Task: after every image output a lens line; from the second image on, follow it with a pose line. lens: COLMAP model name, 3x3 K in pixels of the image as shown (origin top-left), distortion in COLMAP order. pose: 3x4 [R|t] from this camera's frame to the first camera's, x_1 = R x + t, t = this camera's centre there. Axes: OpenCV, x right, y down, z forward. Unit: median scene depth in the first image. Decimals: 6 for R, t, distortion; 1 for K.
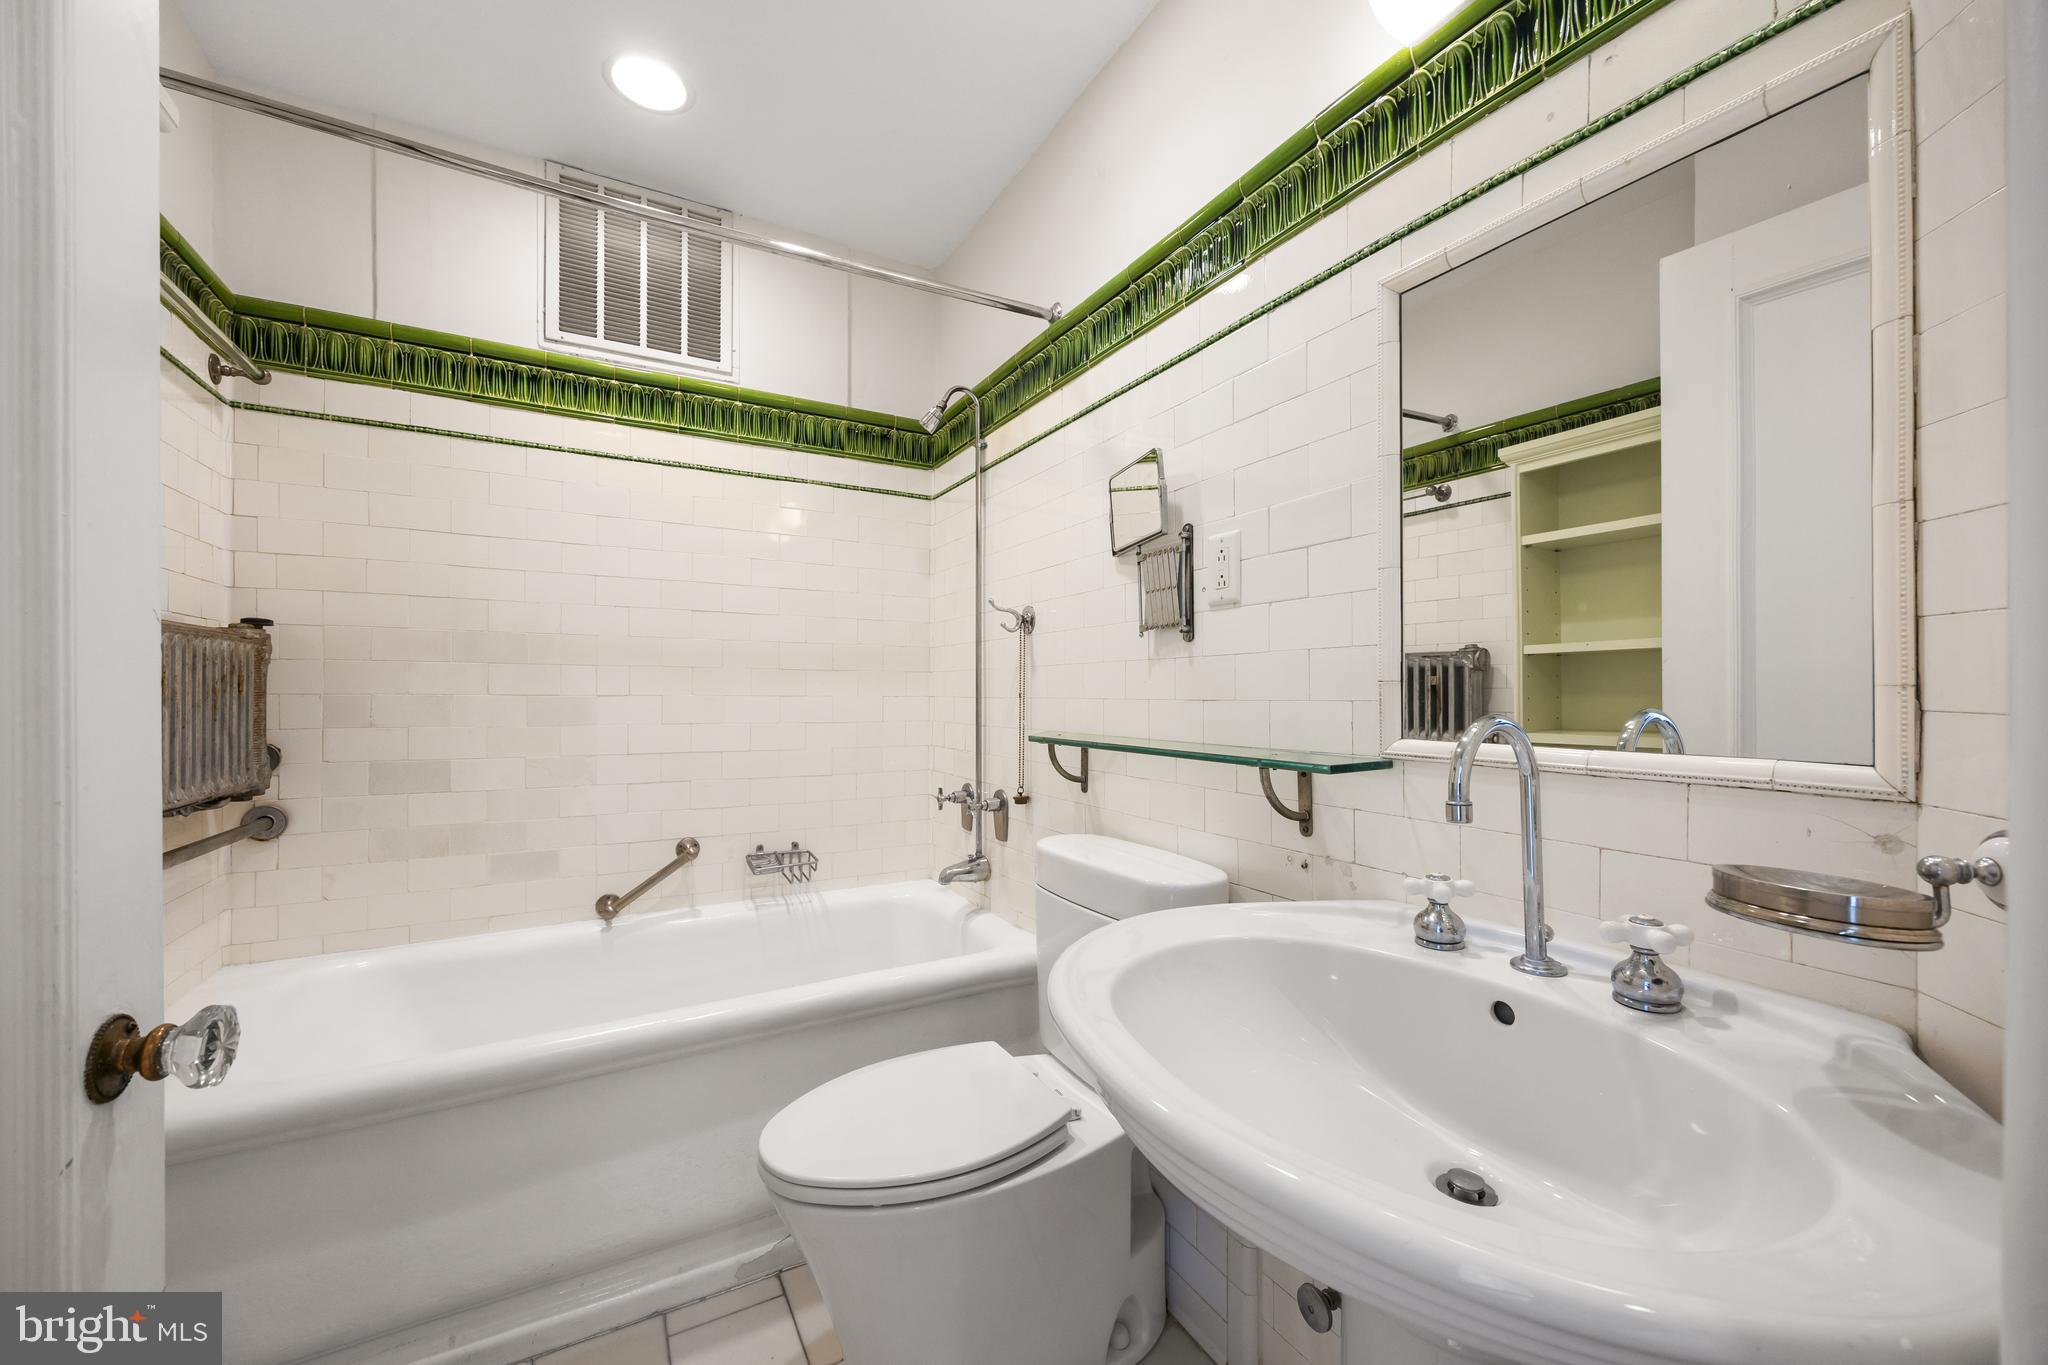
lens RADIAL K [[787.9, 0, 1034.2], [0, 787.9, 699.0], [0, 0, 1]] dist [-0.004764, 0.000960]
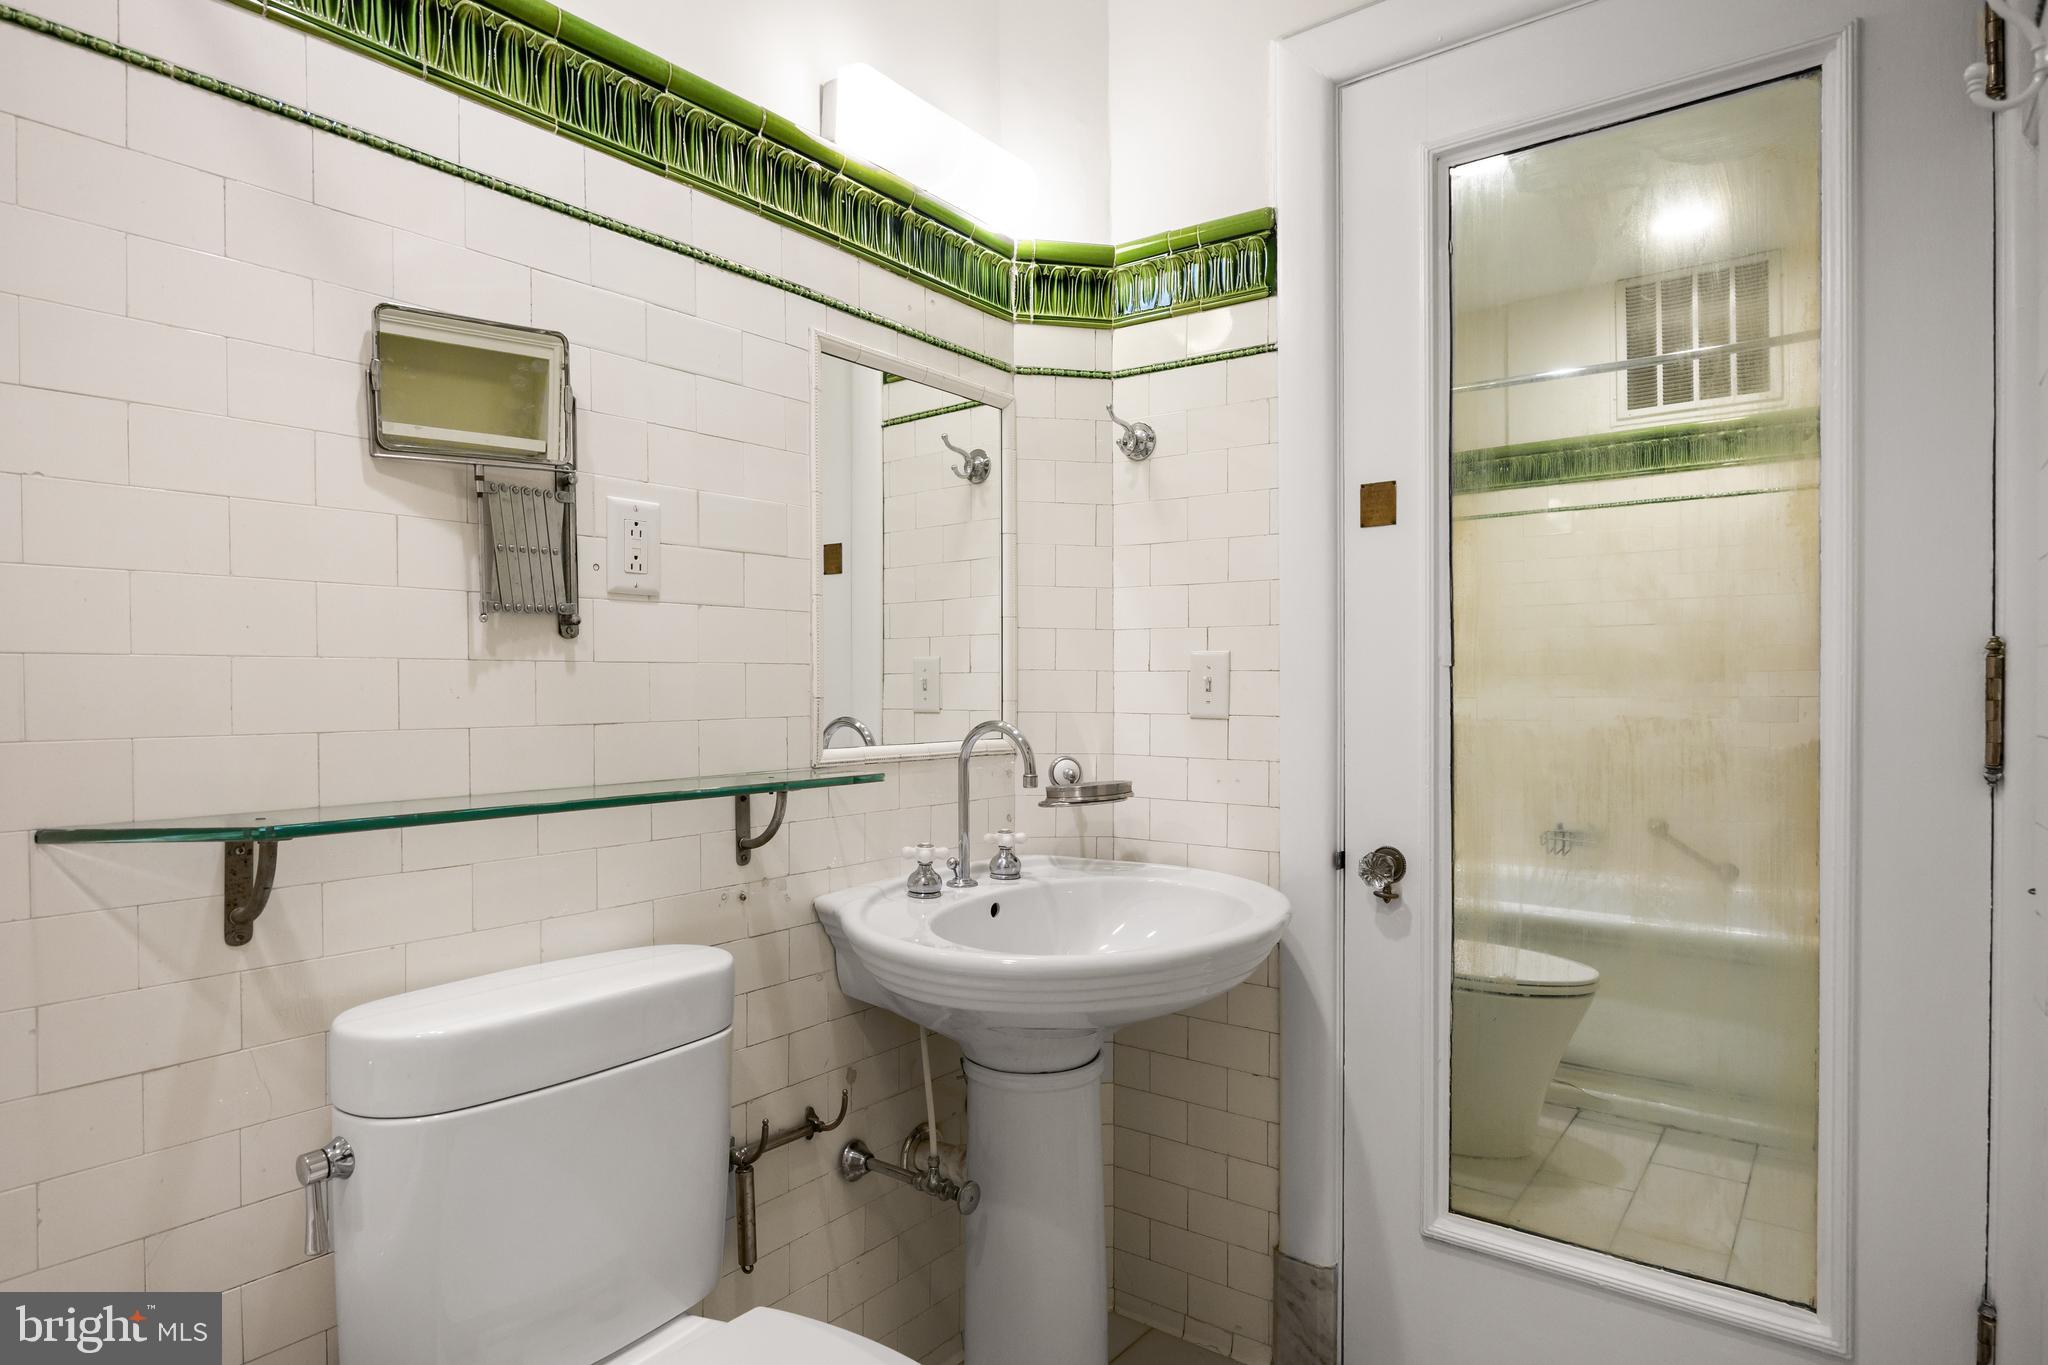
lens RADIAL K [[1128.6, 0, 1018.7], [0, 1128.6, 702.3], [0, 0, 1]] dist [-0.005044, -0.000732]
pose [[-0.382534, -0.013658, 0.923840, -0.858904], [0.006990, 0.999819, 0.017676, -0.032783], [-0.923915, 0.013220, -0.382369, 1.031505]]
